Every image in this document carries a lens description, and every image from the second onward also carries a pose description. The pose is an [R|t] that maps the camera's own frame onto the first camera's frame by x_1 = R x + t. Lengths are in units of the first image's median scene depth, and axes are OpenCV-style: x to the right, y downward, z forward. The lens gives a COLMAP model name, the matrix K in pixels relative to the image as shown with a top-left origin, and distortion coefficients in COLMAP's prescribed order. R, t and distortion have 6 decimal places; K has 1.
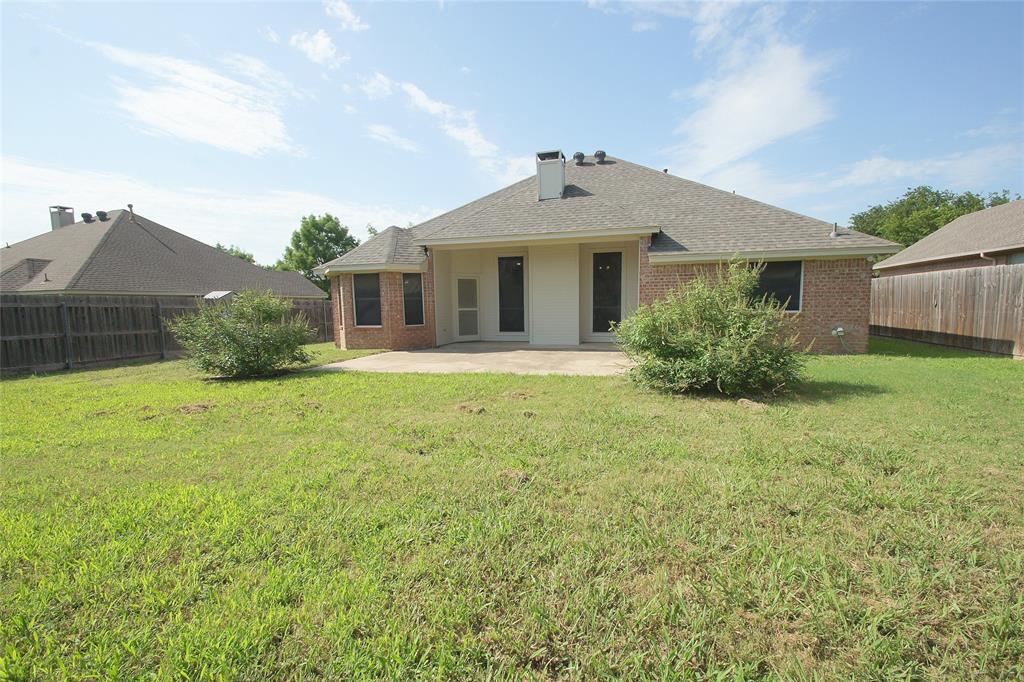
lens RADIAL K [[451.2, 0, 515.6], [0, 451.2, 352.2], [0, 0, 1]] dist [0.011332, -0.013817]
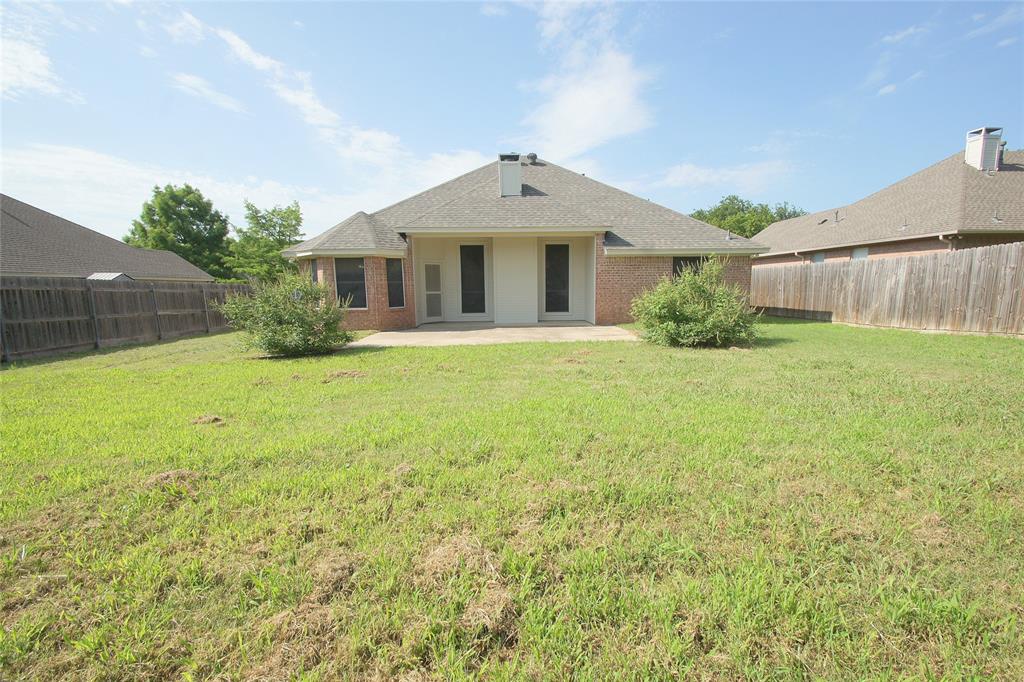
lens RADIAL K [[452.0, 0, 516.2], [0, 452.0, 355.3], [0, 0, 1]] dist [0.012103, -0.014884]
pose [[0.952171, -0.042344, 0.302618, -0.271782], [0.030595, 0.998586, 0.043464, 0.015584], [-0.304031, -0.032127, 0.952120, -0.111999]]
